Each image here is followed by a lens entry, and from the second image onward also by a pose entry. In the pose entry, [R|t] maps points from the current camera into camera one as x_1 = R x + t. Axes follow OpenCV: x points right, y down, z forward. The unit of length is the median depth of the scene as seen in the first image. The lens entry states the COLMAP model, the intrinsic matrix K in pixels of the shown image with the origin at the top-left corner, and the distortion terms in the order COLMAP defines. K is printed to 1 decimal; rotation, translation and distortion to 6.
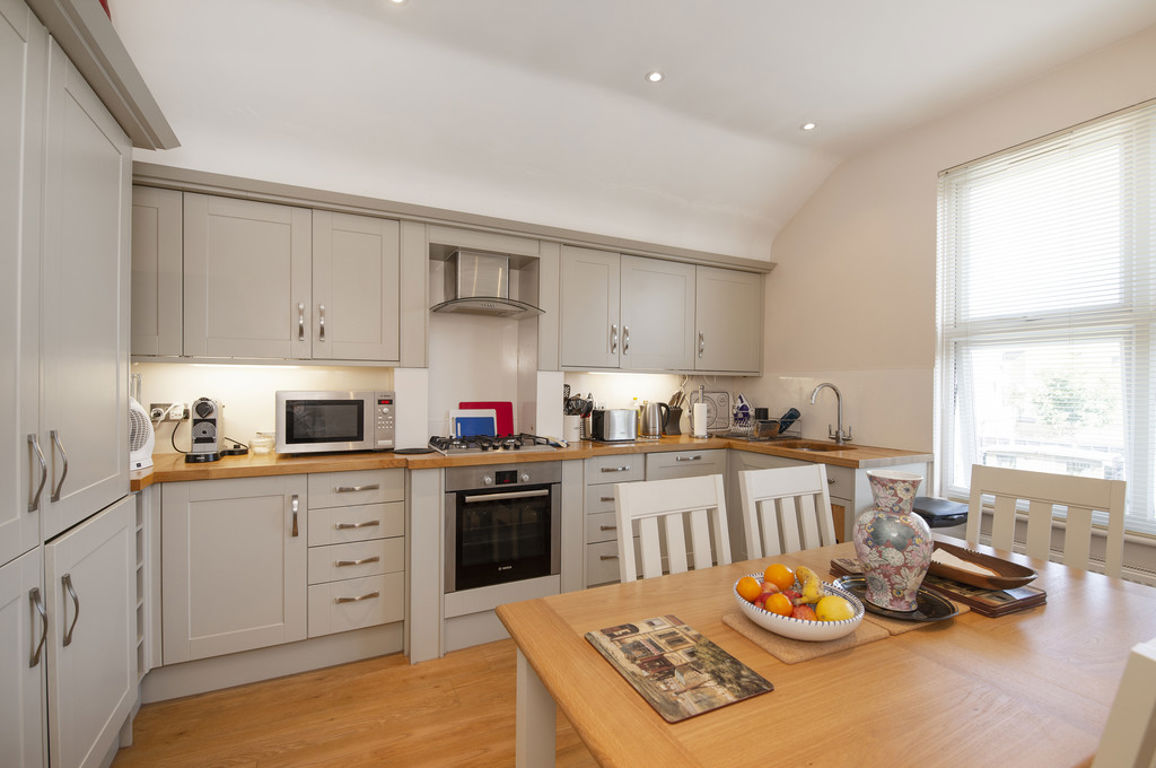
lens RADIAL K [[508.5, 0, 578.0], [0, 508.5, 384.0], [0, 0, 1]] dist [0.008666, -0.011519]
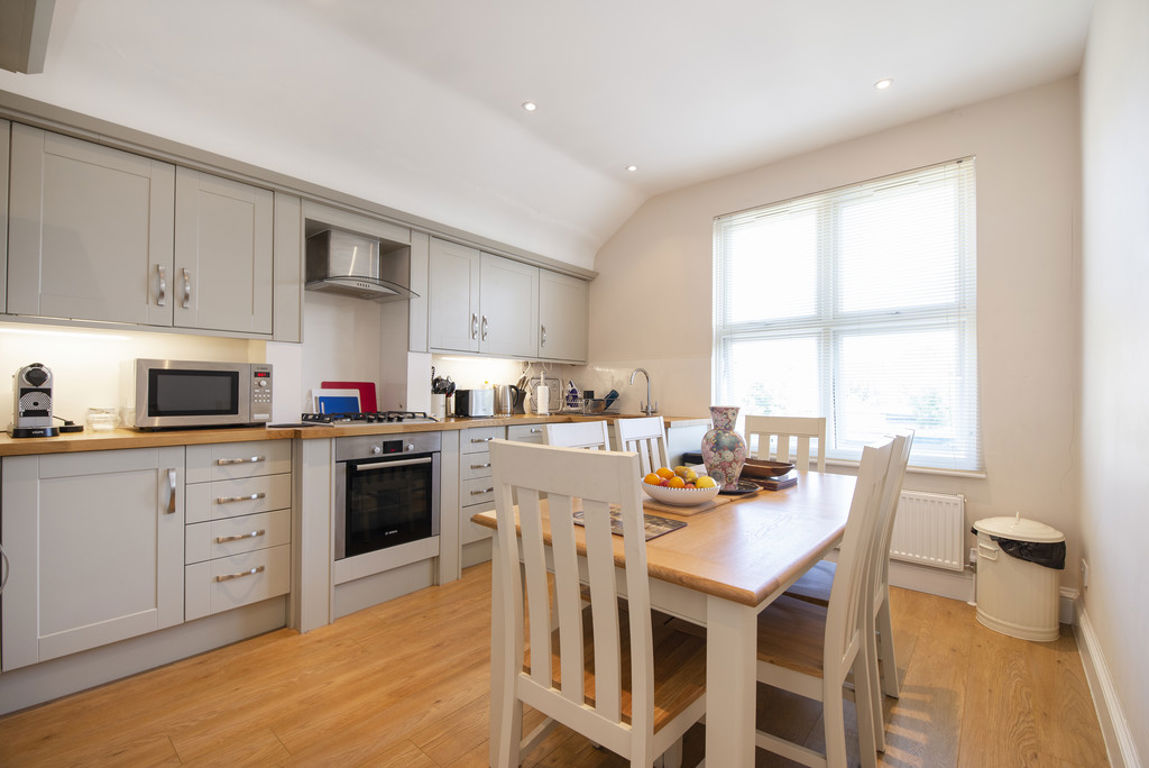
lens RADIAL K [[499.4, 0, 574.5], [0, 499.4, 384.0], [0, 0, 1]] dist [0.001499, -0.006588]
pose [[0.916656, 0.003078, 0.399665, -0.202933], [0.001269, 0.999943, -0.010612, 0.061140], [-0.399675, 0.010235, 0.916600, -0.108207]]
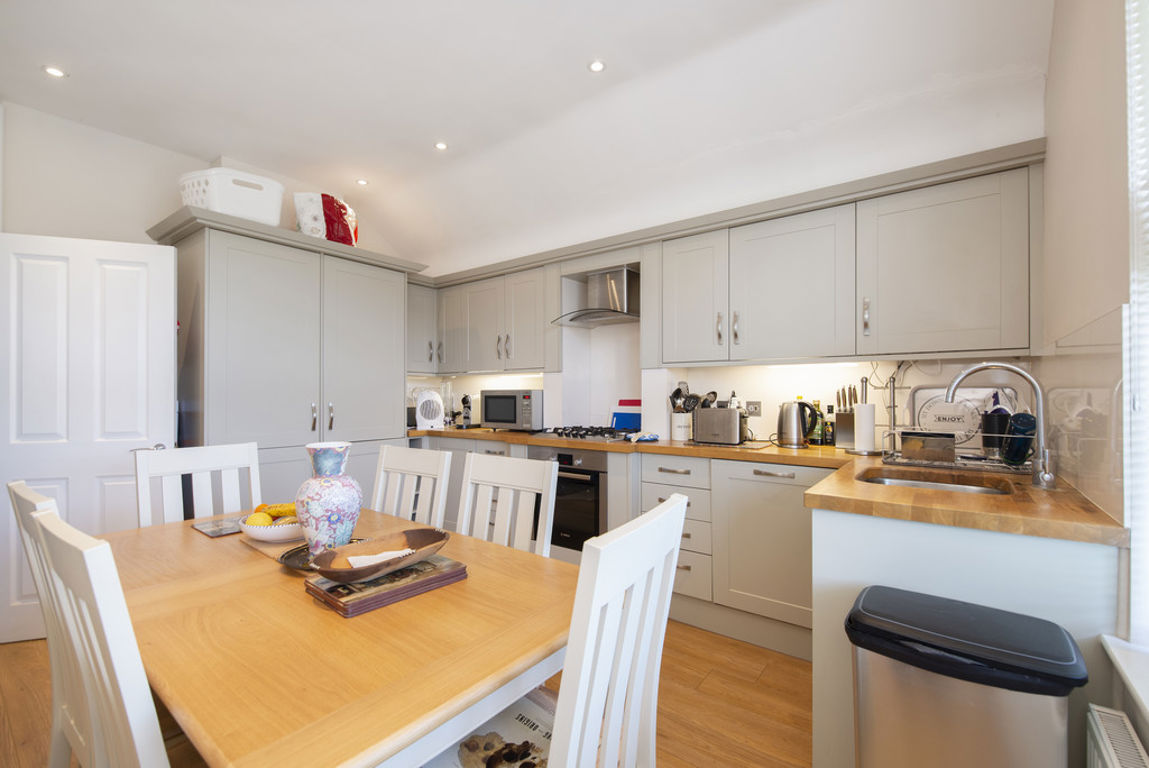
lens RADIAL K [[499.4, 0, 574.5], [0, 499.4, 384.0], [0, 0, 1]] dist [0.001499, -0.006588]
pose [[0.431237, -0.030601, -0.901720, 0.901442], [0.008437, 0.999518, -0.029885, 0.039543], [0.902199, 0.005280, 0.431287, 0.491975]]
